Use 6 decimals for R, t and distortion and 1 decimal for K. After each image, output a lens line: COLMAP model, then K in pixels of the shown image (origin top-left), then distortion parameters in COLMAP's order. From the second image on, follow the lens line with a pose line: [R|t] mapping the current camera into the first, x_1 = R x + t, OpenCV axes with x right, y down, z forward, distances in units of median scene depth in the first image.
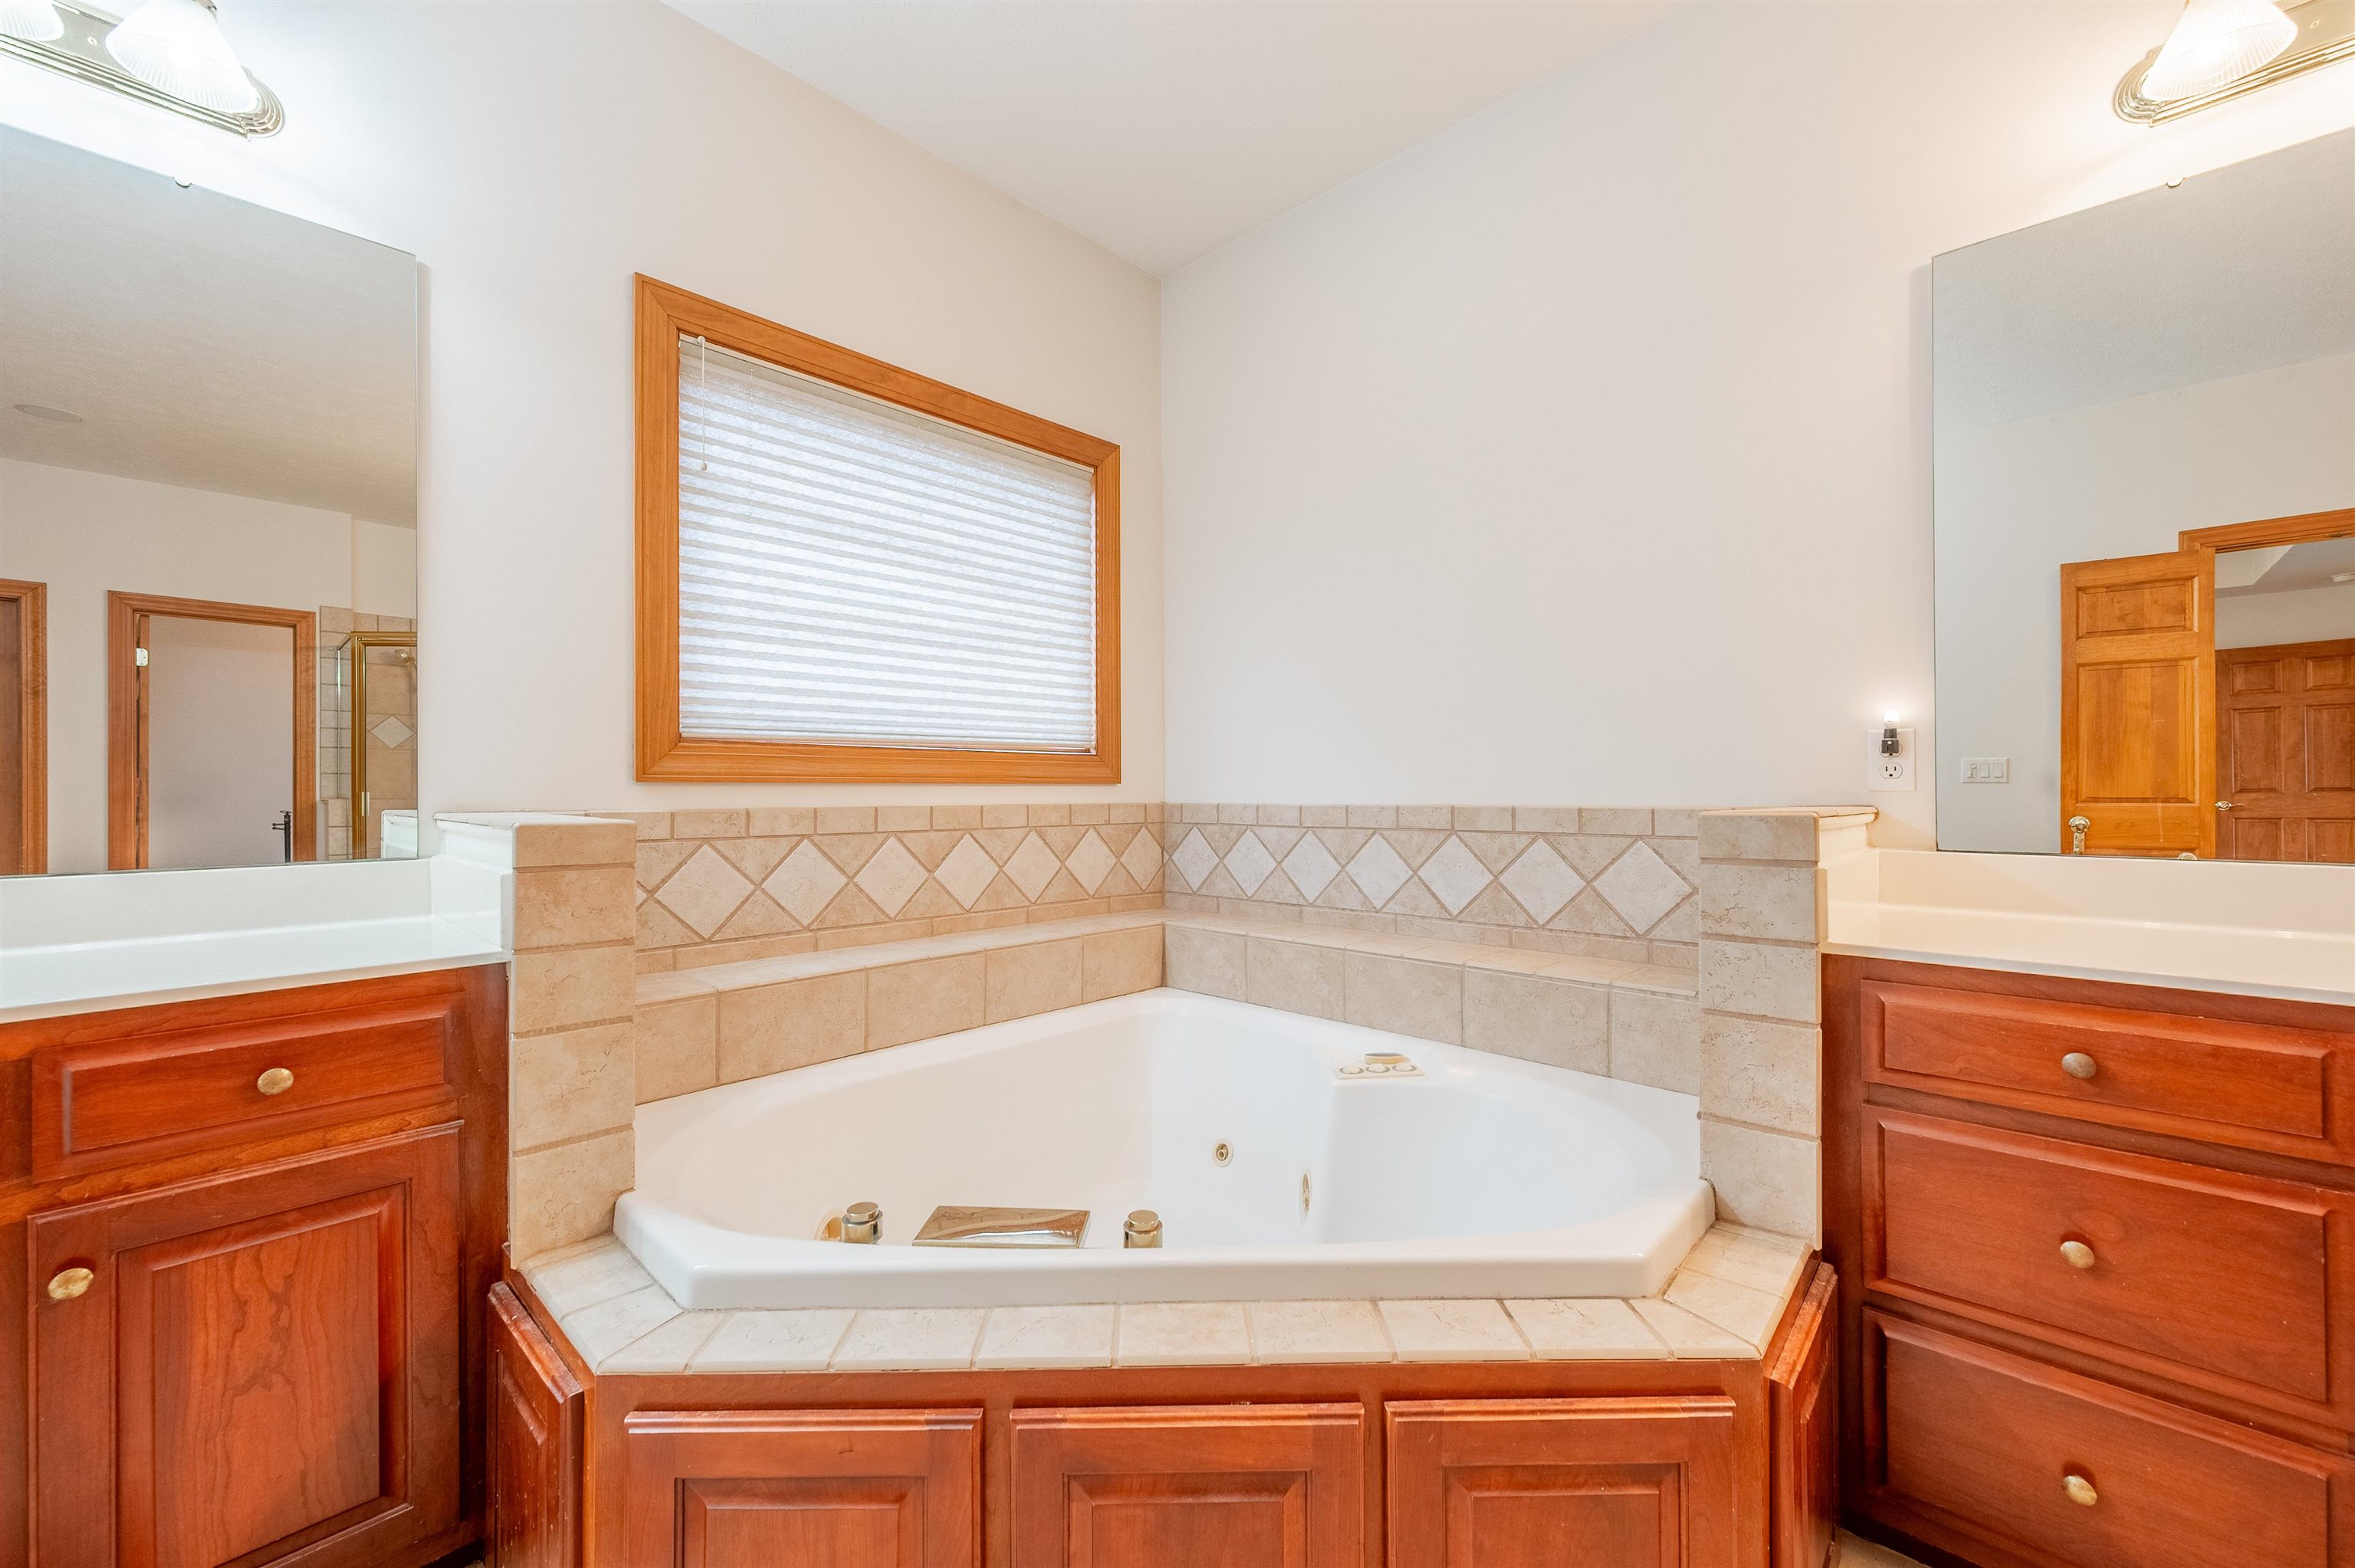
lens RADIAL K [[935.2, 0, 1178.8], [0, 935.2, 788.0], [0, 0, 1]] dist [-0.000348, 0.000788]
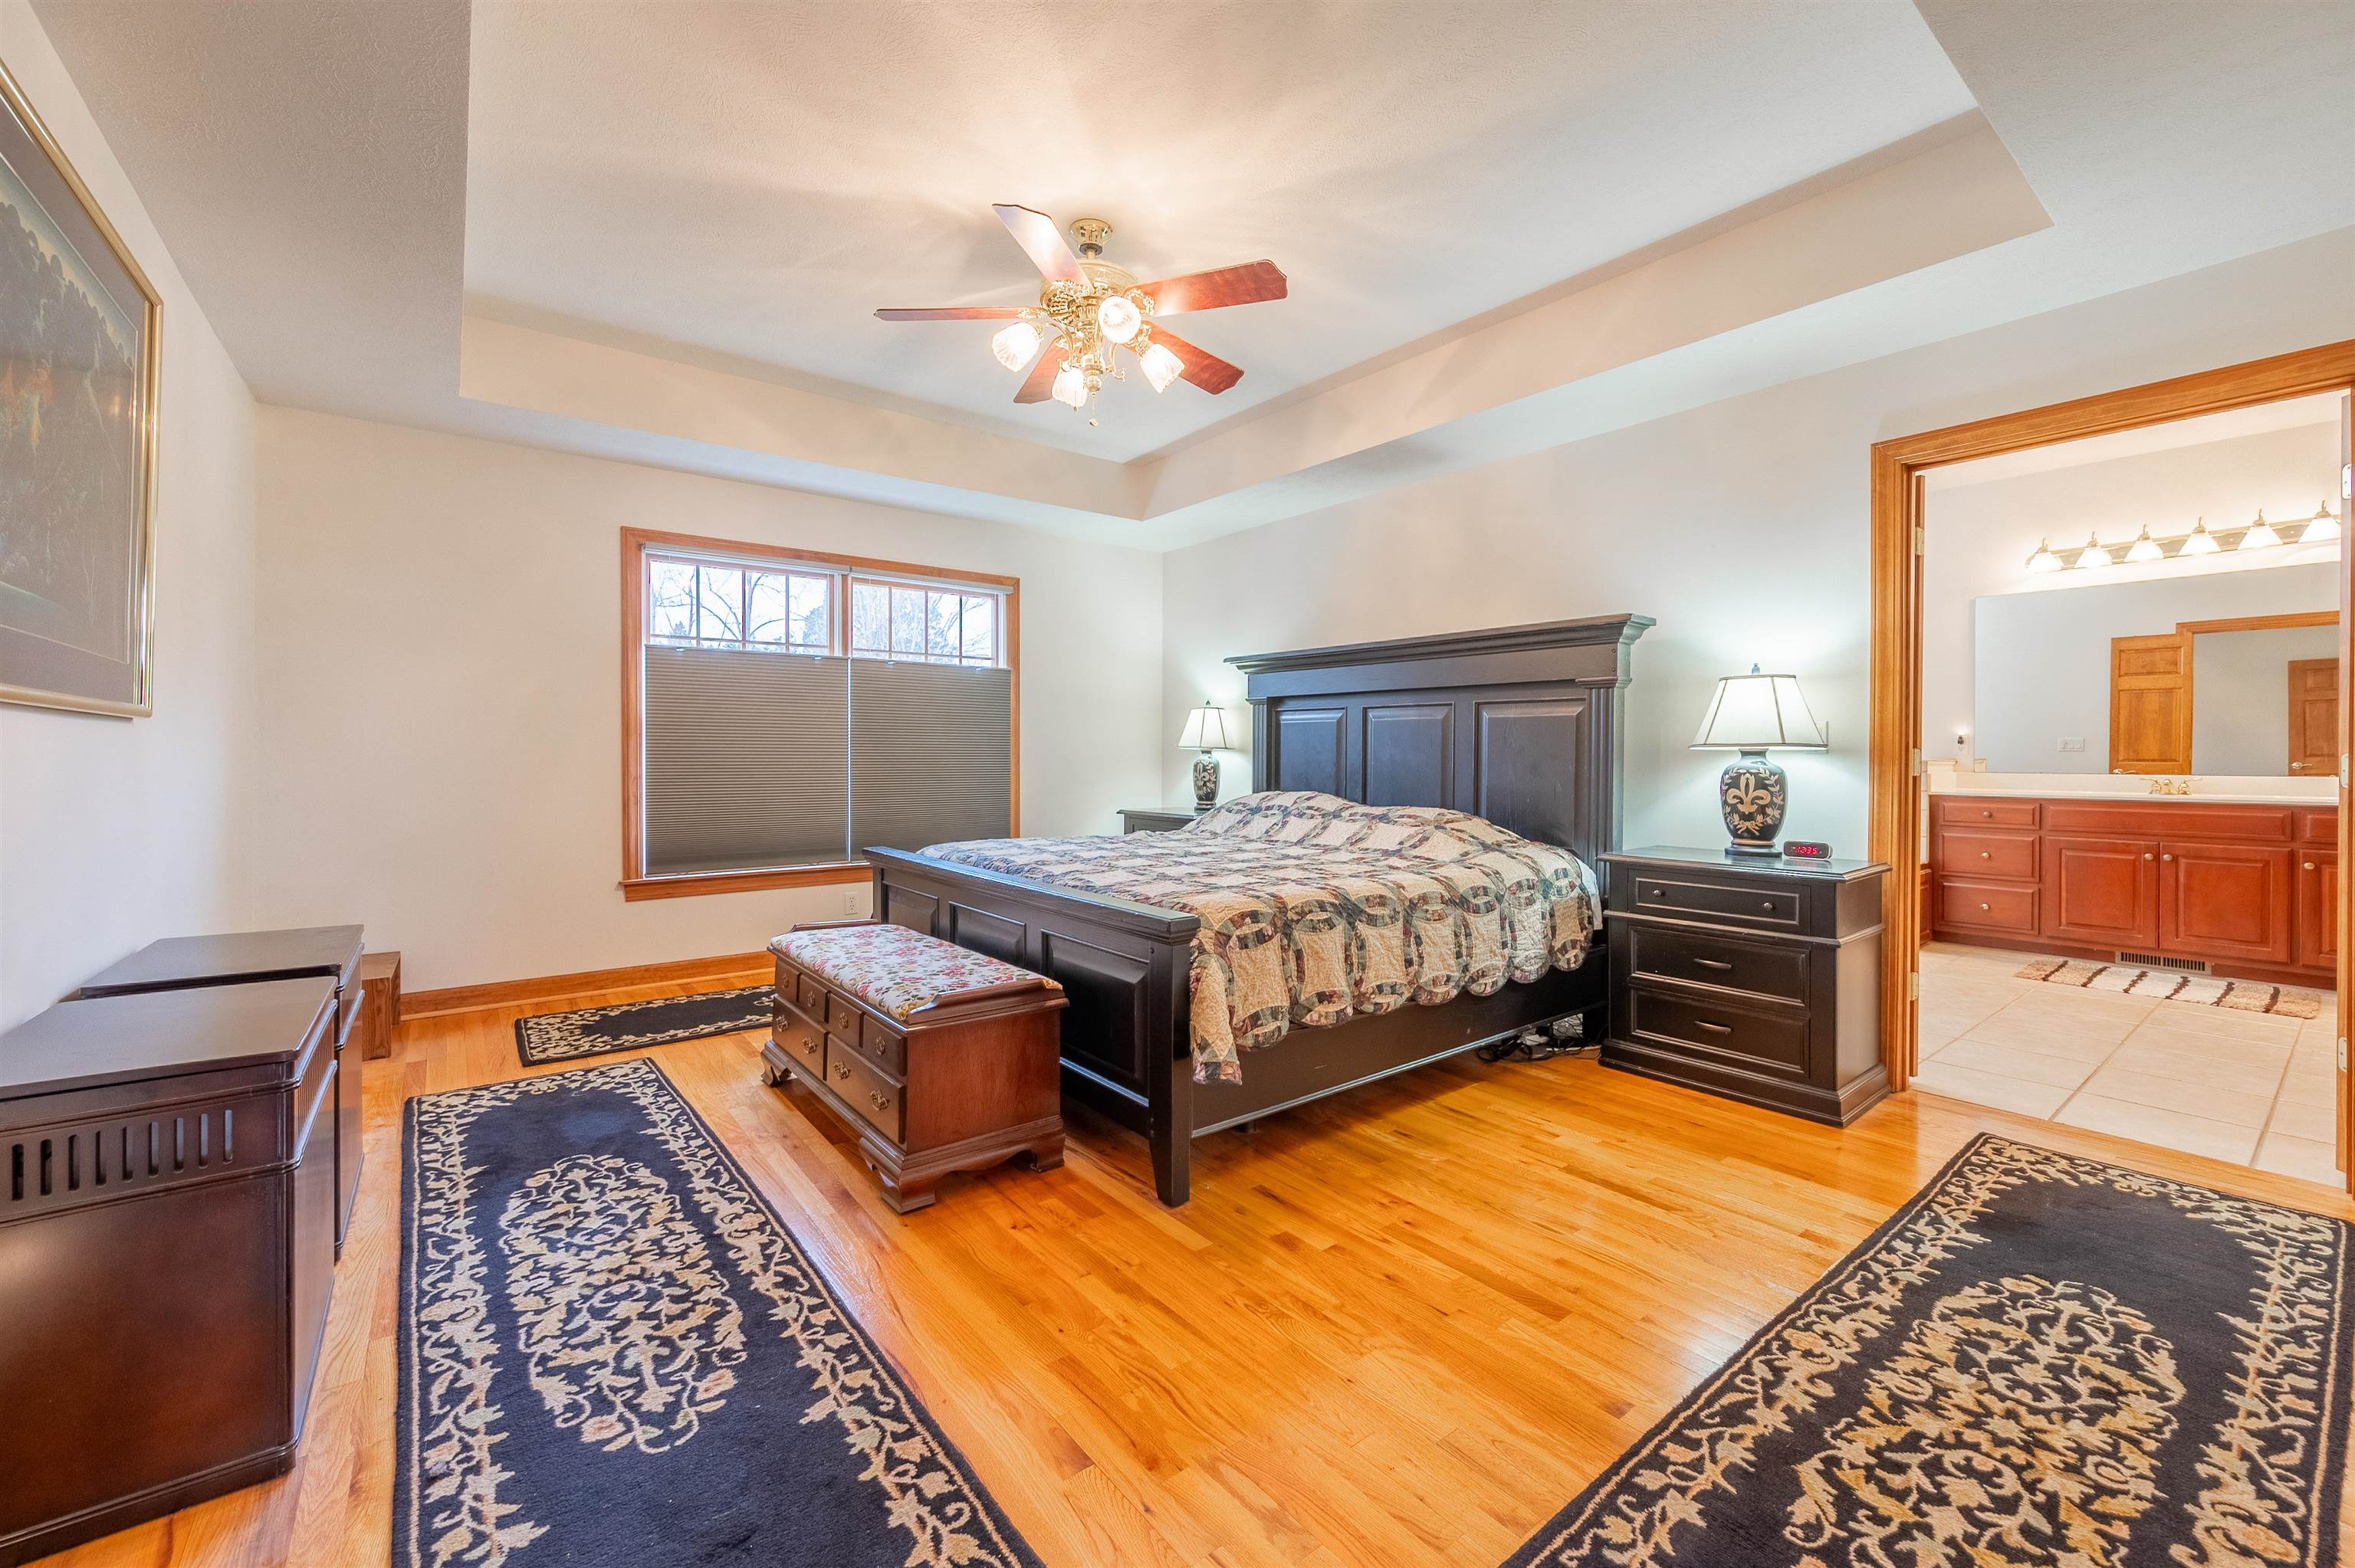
lens RADIAL K [[935.2, 0, 1171.8], [0, 935.2, 763.0], [0, 0, 1]] dist [-0.000348, 0.000788]
pose [[0.987142, 0.001926, -0.159832, -0.678882], [-0.000240, 0.999944, 0.010564, -0.001231], [0.159844, -0.010390, 0.987088, -1.252751]]
